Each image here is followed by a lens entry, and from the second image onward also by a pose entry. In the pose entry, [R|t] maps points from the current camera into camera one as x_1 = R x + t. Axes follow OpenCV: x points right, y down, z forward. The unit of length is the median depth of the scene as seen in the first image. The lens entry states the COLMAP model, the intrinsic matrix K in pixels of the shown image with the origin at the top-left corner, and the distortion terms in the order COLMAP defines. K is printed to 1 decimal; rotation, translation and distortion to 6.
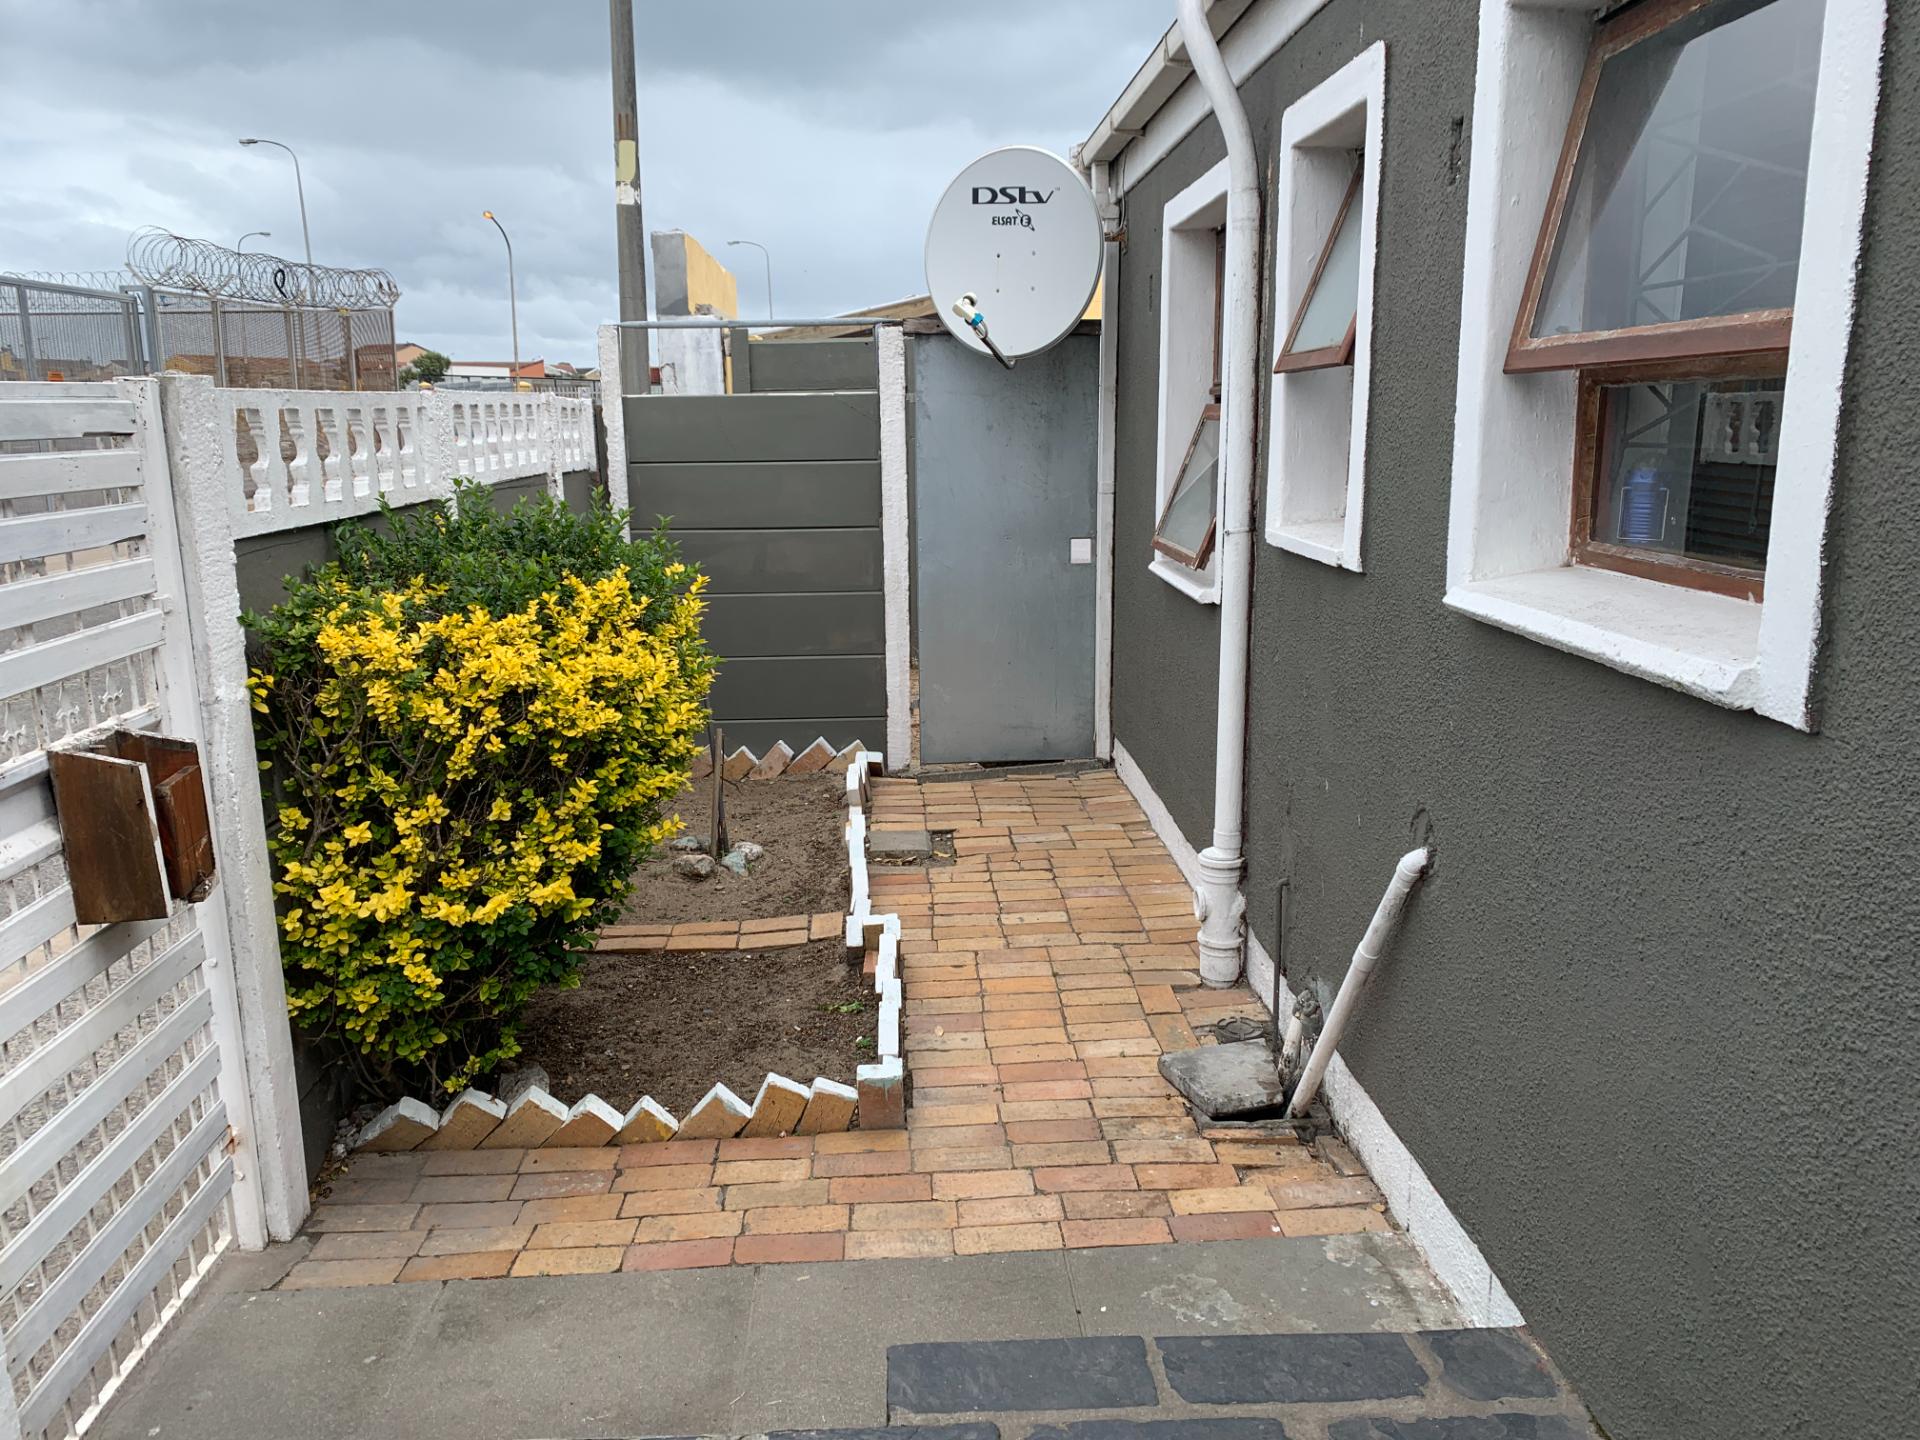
lens RADIAL K [[1467.3, 0, 961.1], [0, 1467.3, 723.5], [0, 0, 1]] dist [0.043323, -0.035458]
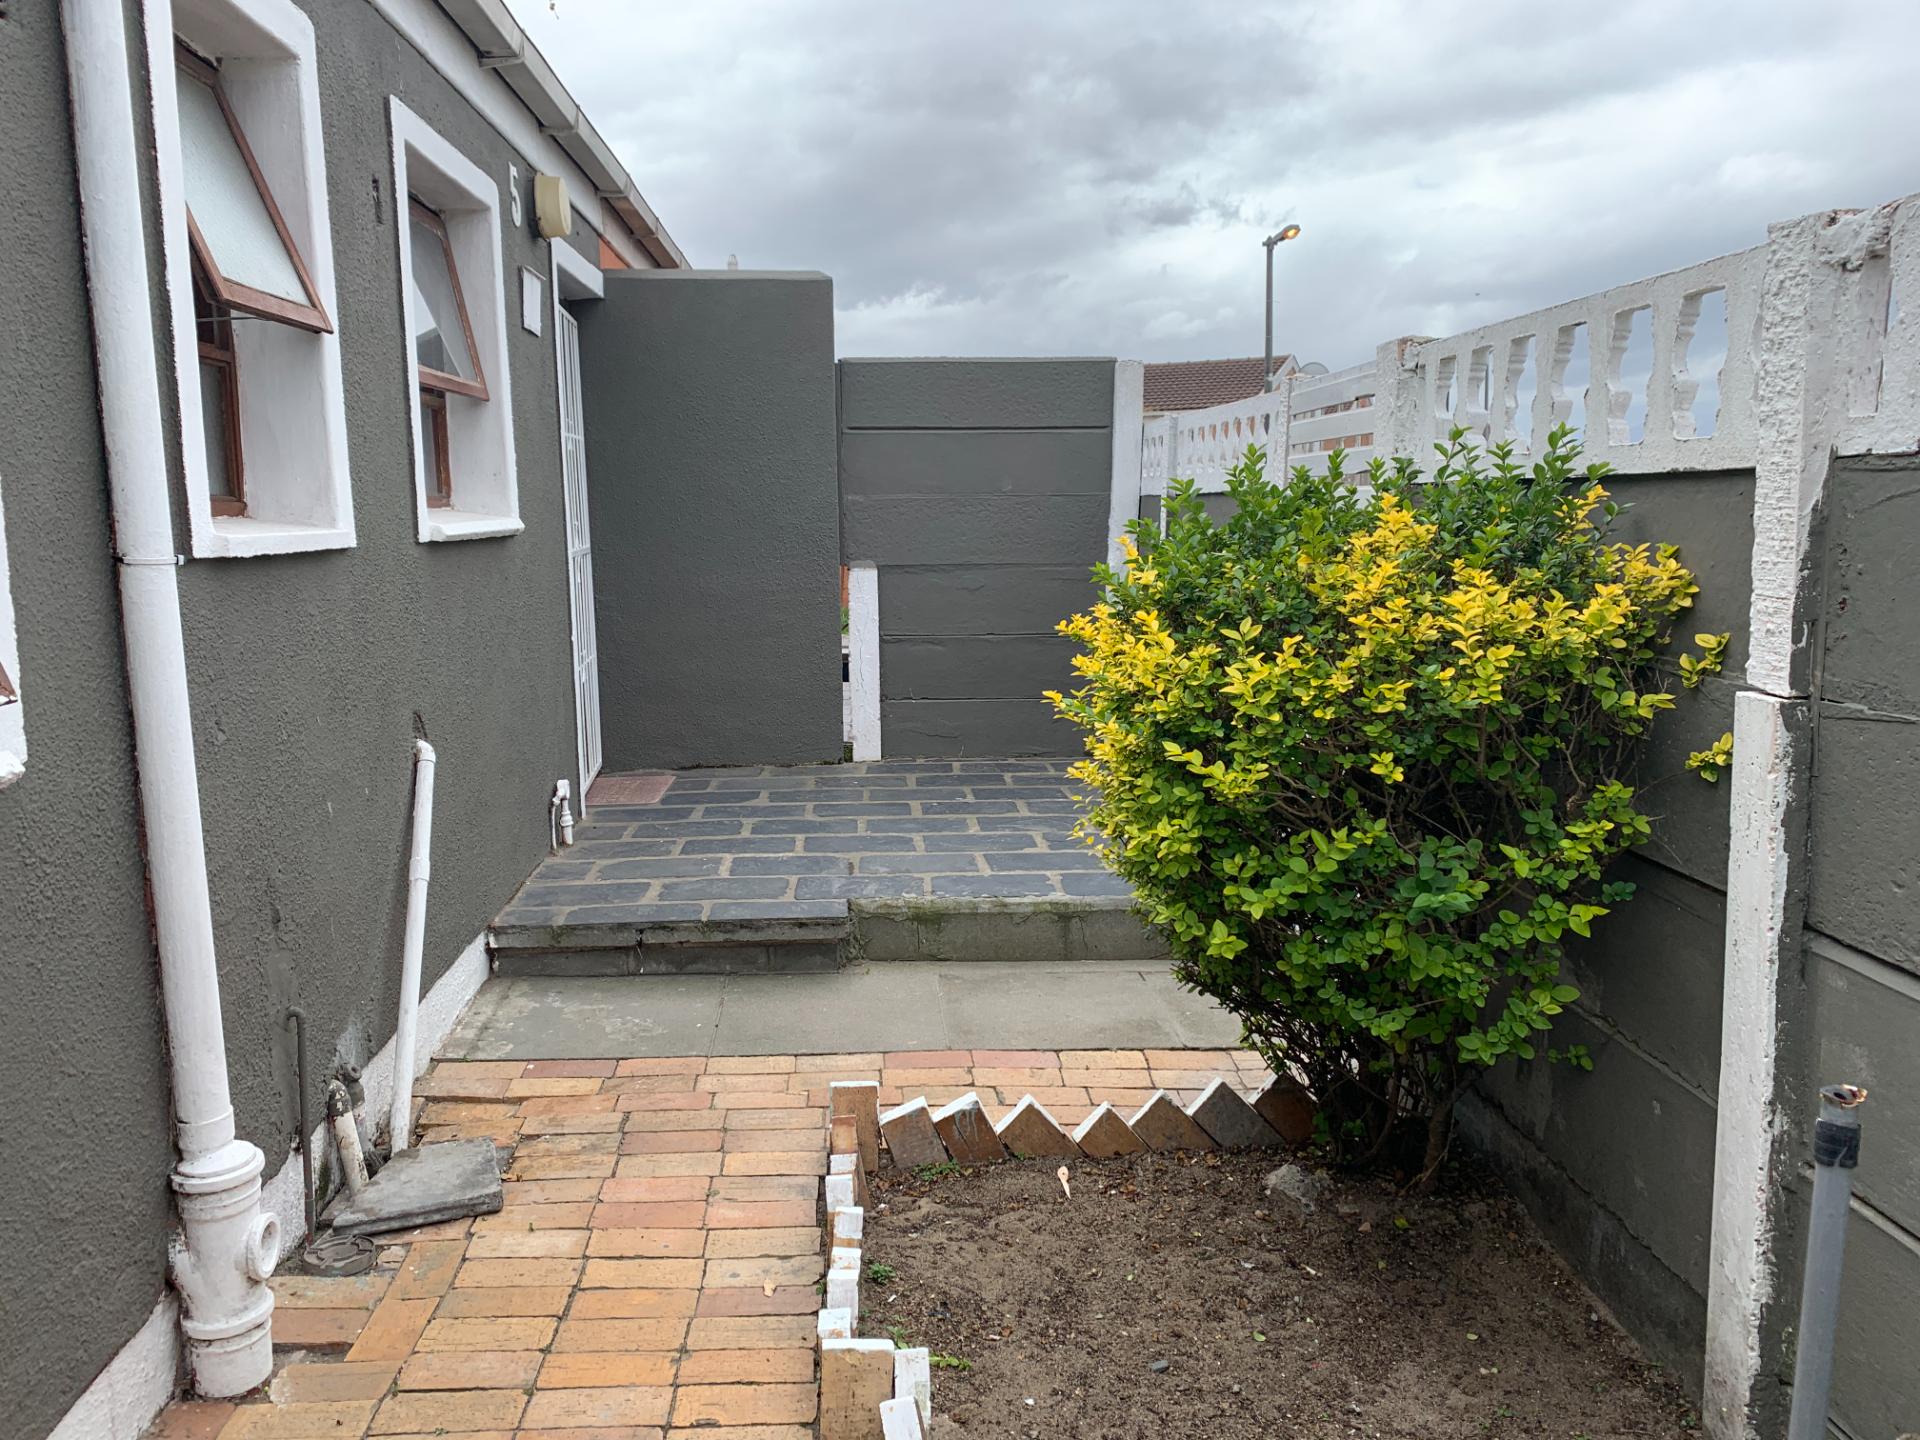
lens RADIAL K [[1467.3, 0, 955.8], [0, 1467.3, 721.1], [0, 0, 1]] dist [0.043323, -0.035458]
pose [[-0.999634, 0.023213, -0.013867, -0.117339], [0.016886, 0.936476, 0.350326, -0.318534], [0.021118, 0.349963, -0.936525, 1.879175]]
